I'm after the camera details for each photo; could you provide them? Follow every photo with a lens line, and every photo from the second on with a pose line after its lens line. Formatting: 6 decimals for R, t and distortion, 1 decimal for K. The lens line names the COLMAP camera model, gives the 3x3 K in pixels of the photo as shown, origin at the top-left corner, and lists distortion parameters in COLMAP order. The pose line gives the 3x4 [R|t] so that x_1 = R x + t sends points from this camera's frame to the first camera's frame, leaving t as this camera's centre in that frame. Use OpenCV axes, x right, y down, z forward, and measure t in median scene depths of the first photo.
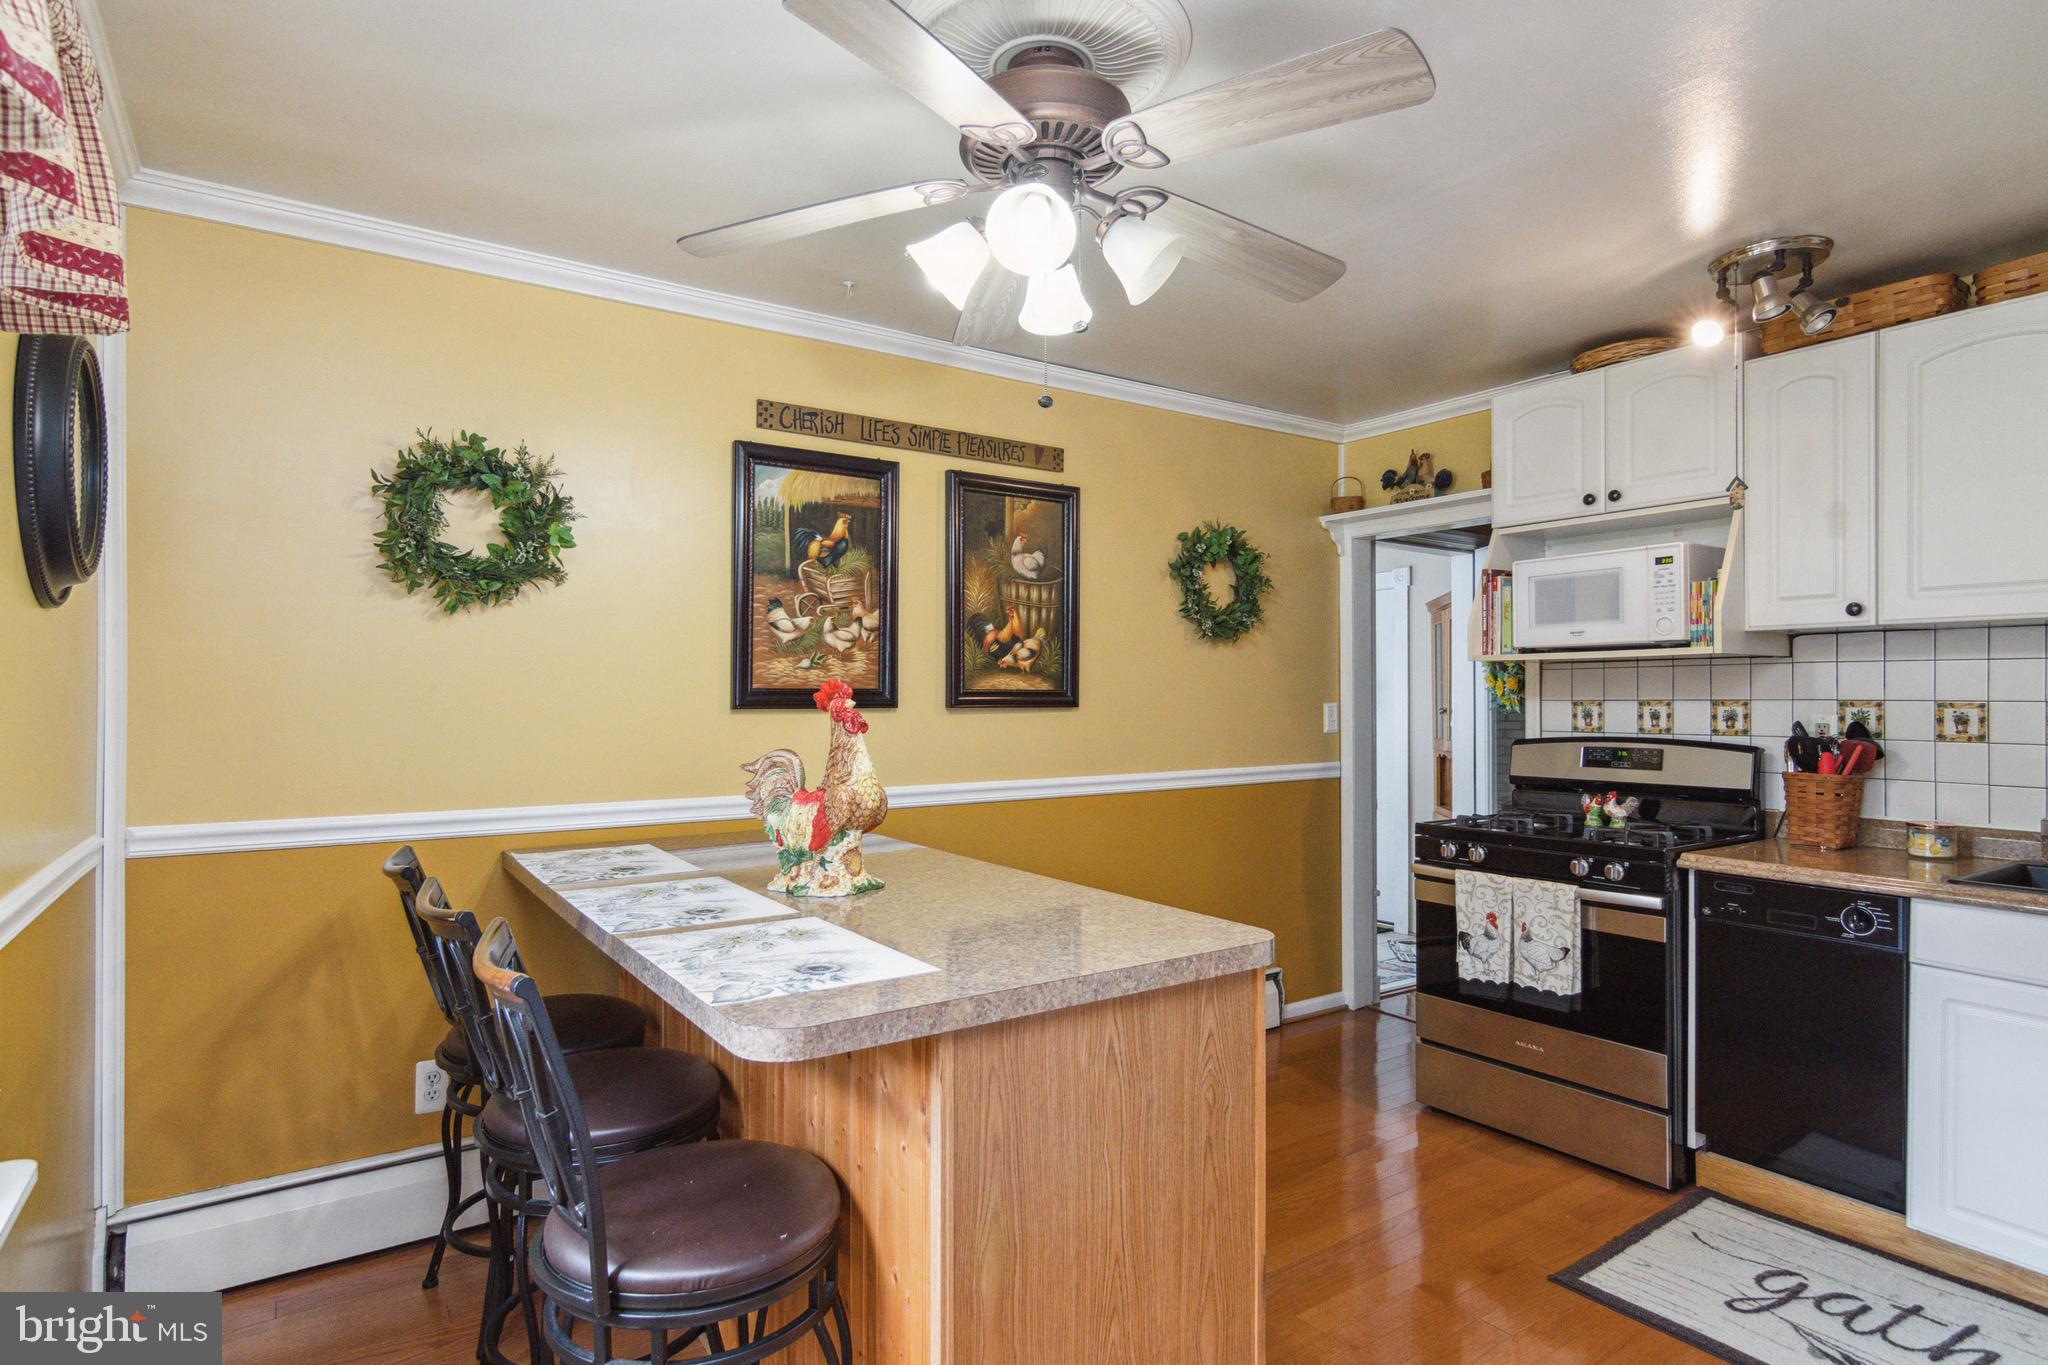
lens RADIAL K [[1066.4, 0, 1020.3], [0, 1066.4, 690.4], [0, 0, 1]] dist [-0.000439, 0.002740]
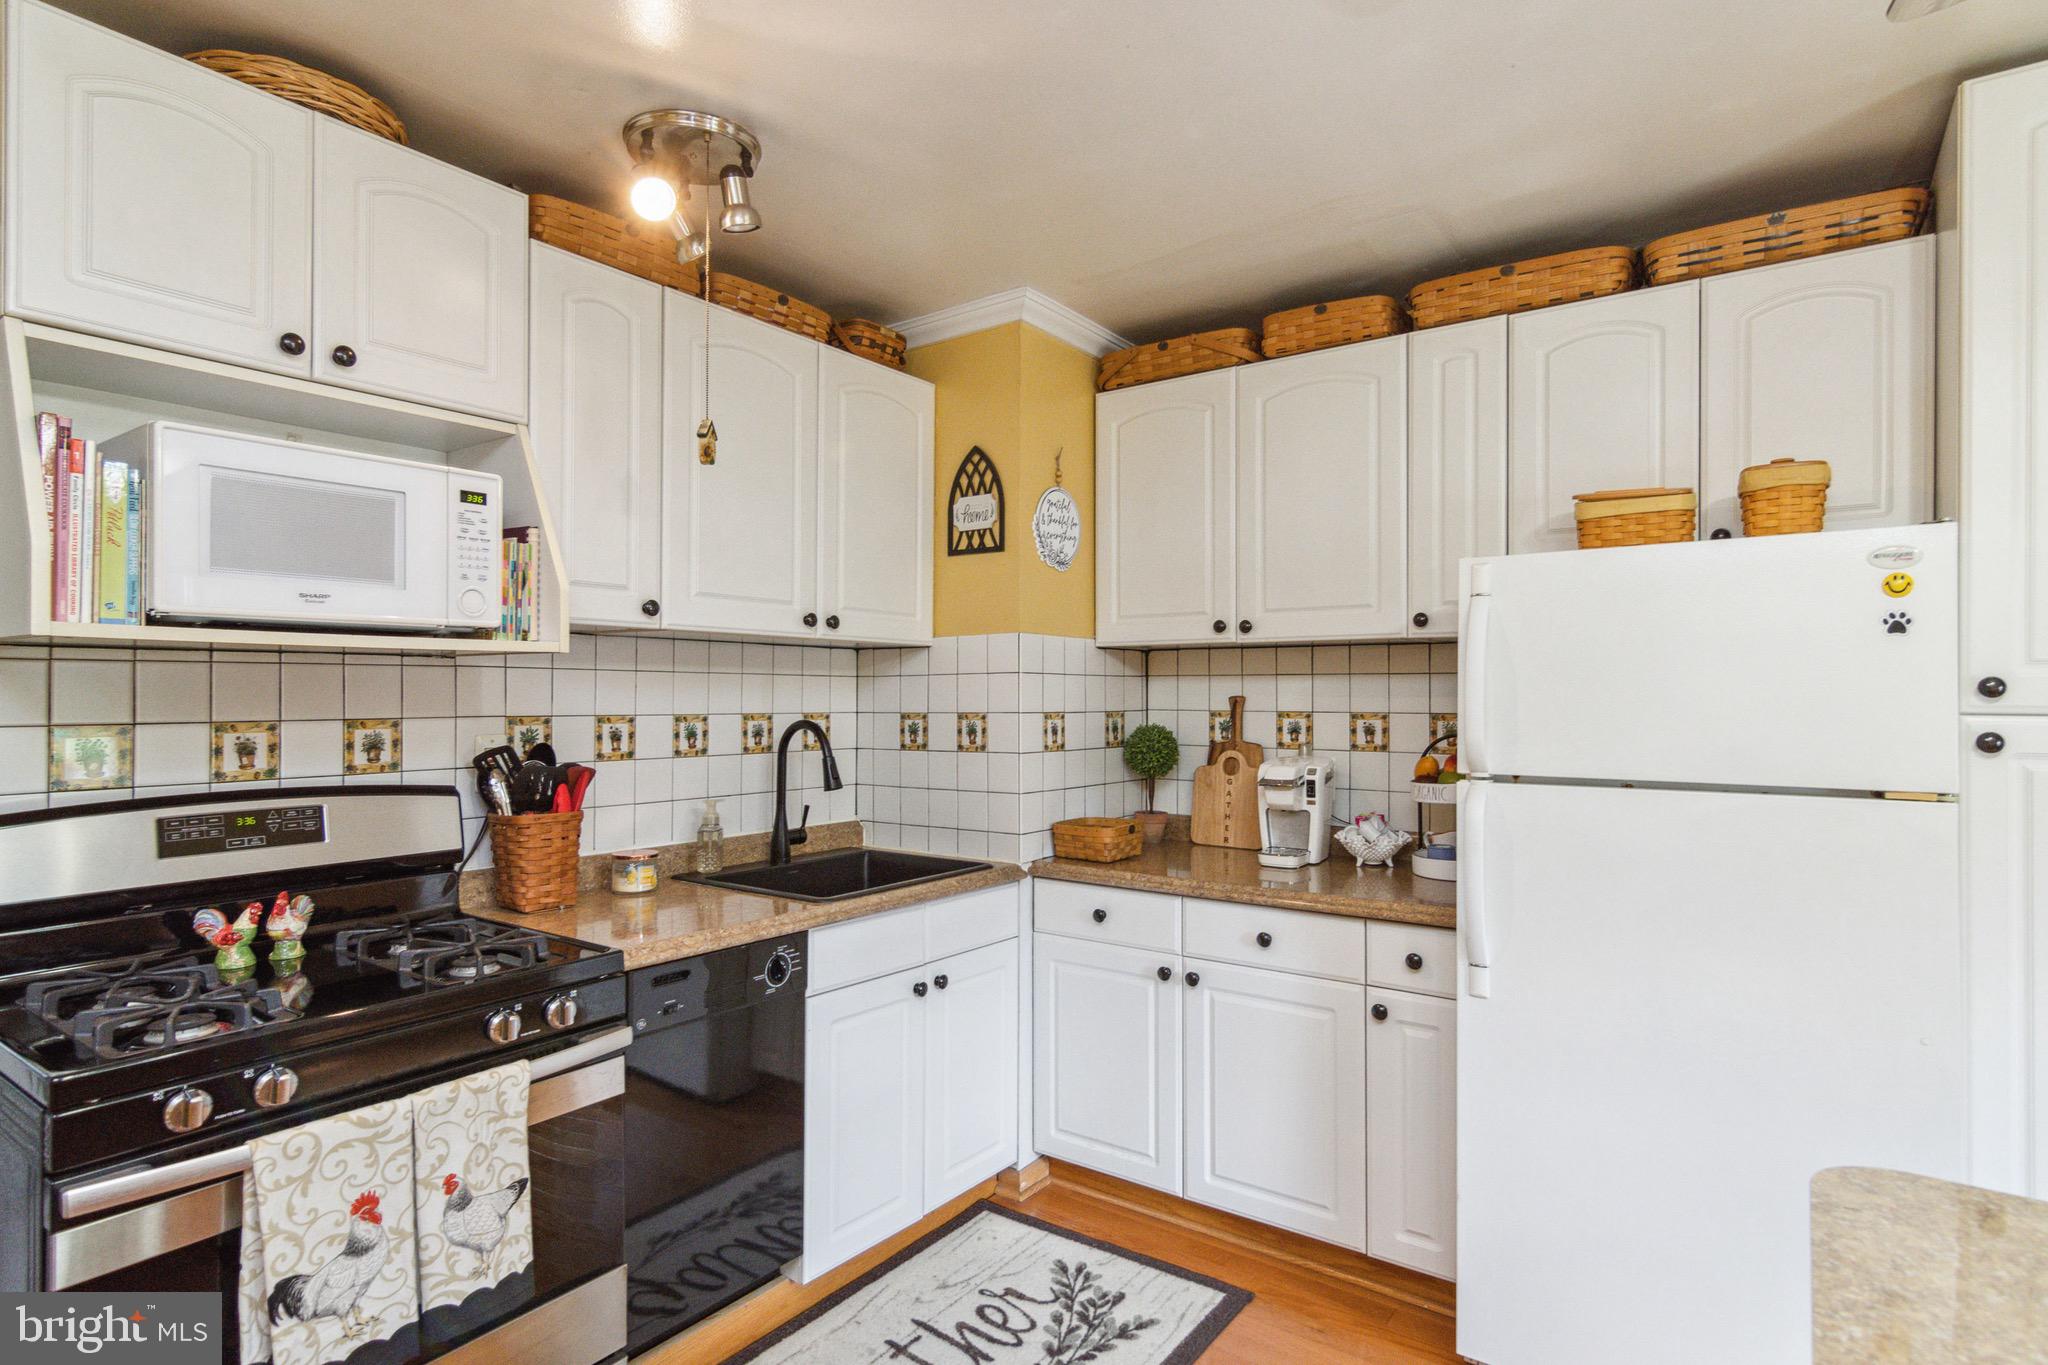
lens RADIAL K [[1066.4, 0, 1010.7], [0, 1066.4, 686.4], [0, 0, 1]] dist [-0.000439, 0.002740]
pose [[-0.326553, 0.007152, 0.945152, -0.080007], [-0.006236, 0.999933, -0.009721, -0.007074], [-0.945158, -0.009068, -0.326487, 0.844527]]
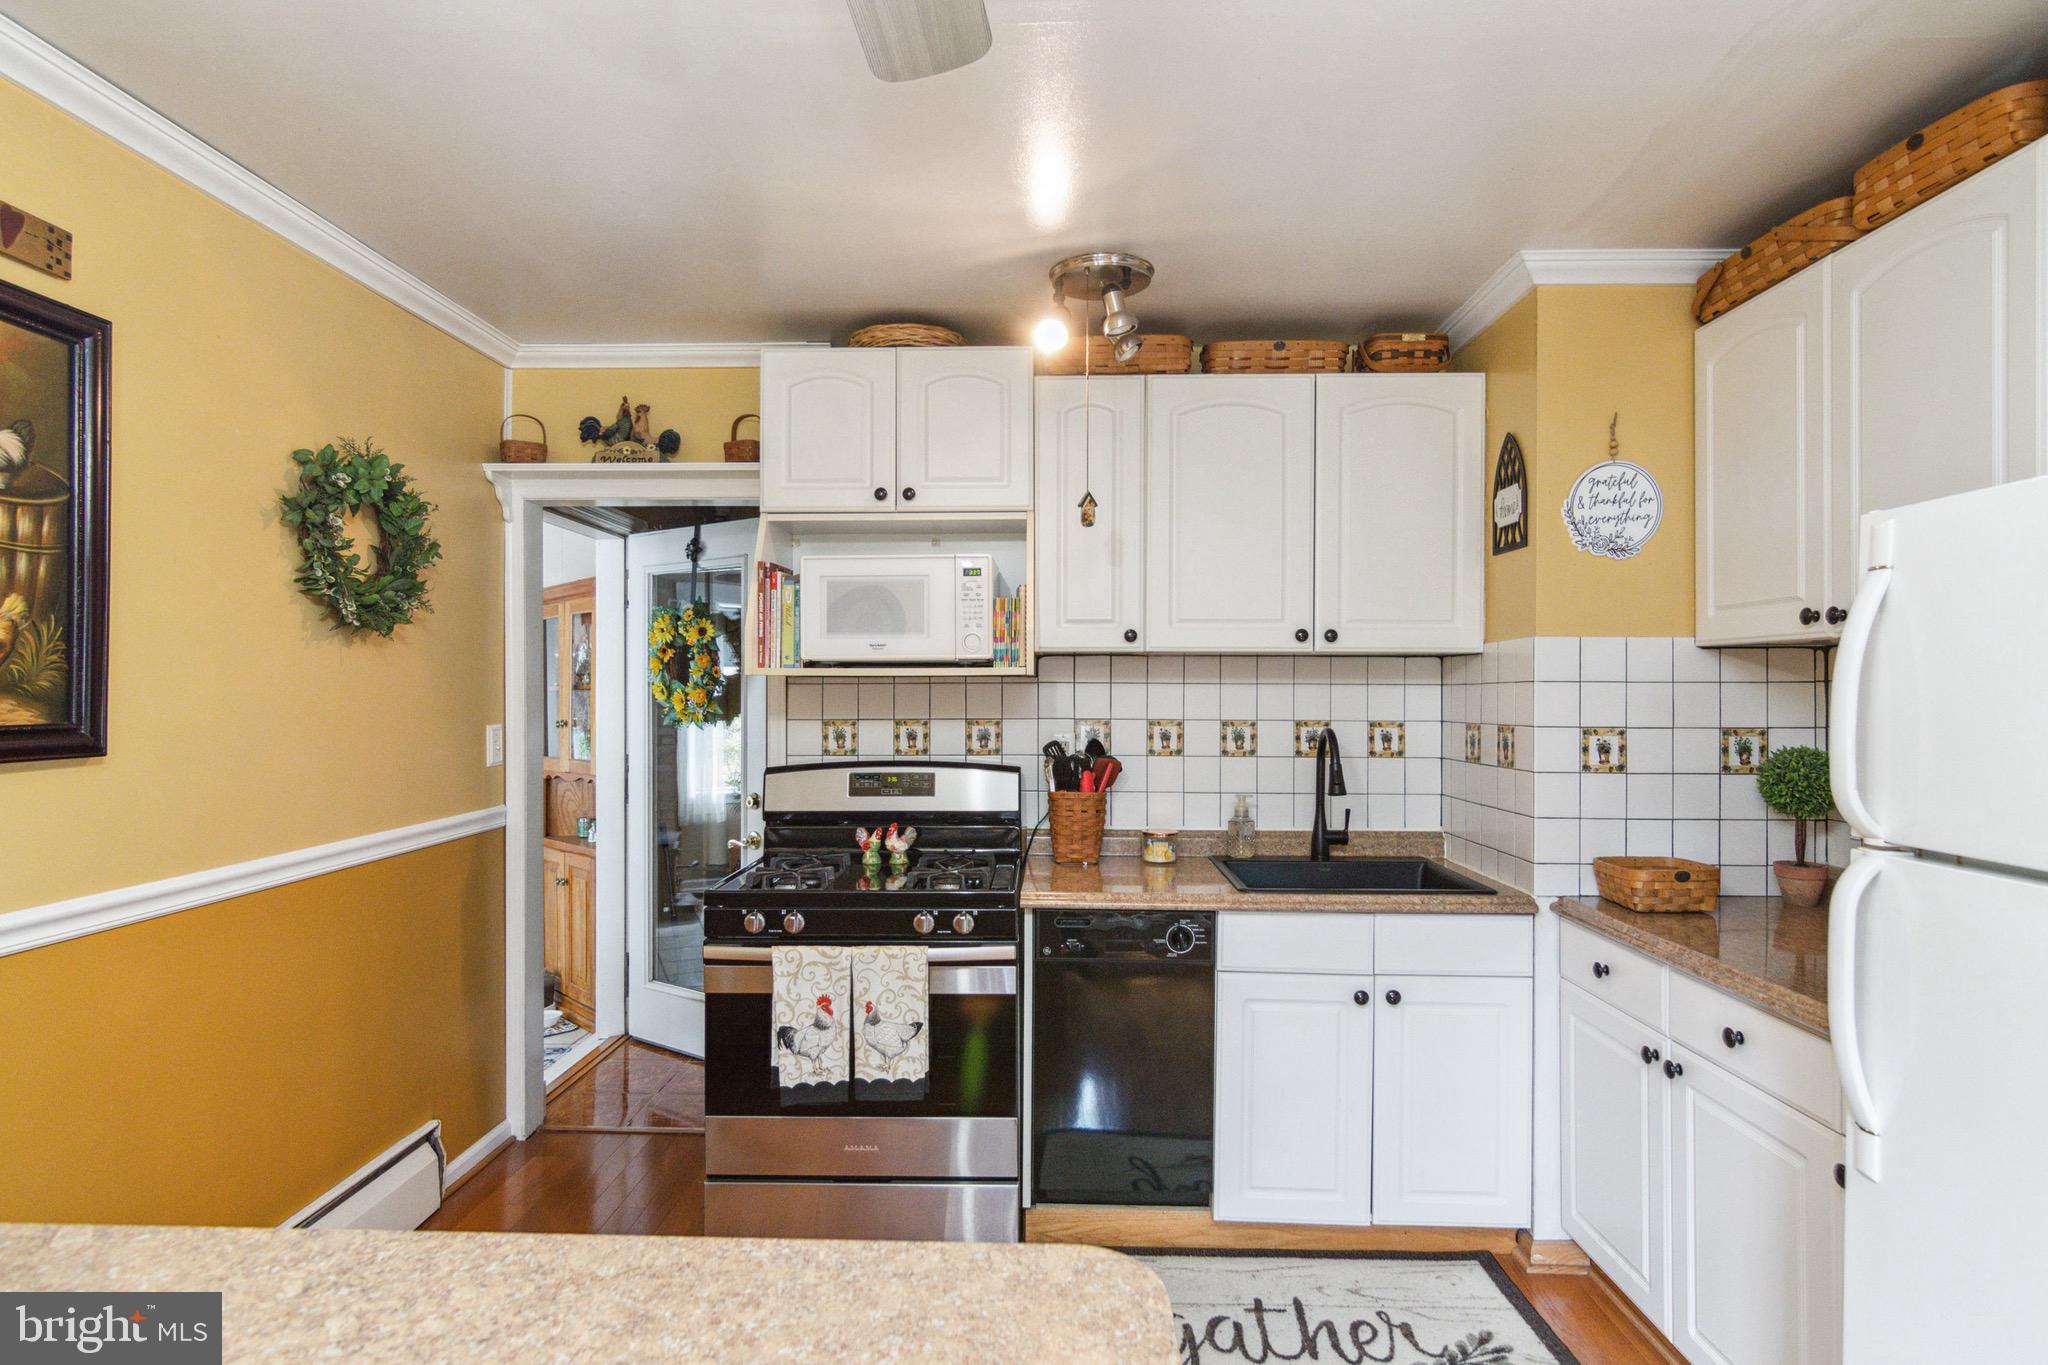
lens RADIAL K [[1066.4, 0, 1015.3], [0, 1066.4, 683.8], [0, 0, 1]] dist [-0.000439, 0.002740]
pose [[0.593024, 0.004478, 0.805172, -0.108374], [-0.005113, 0.999985, -0.001796, -0.021958], [-0.805168, -0.003052, 0.593039, 0.394156]]
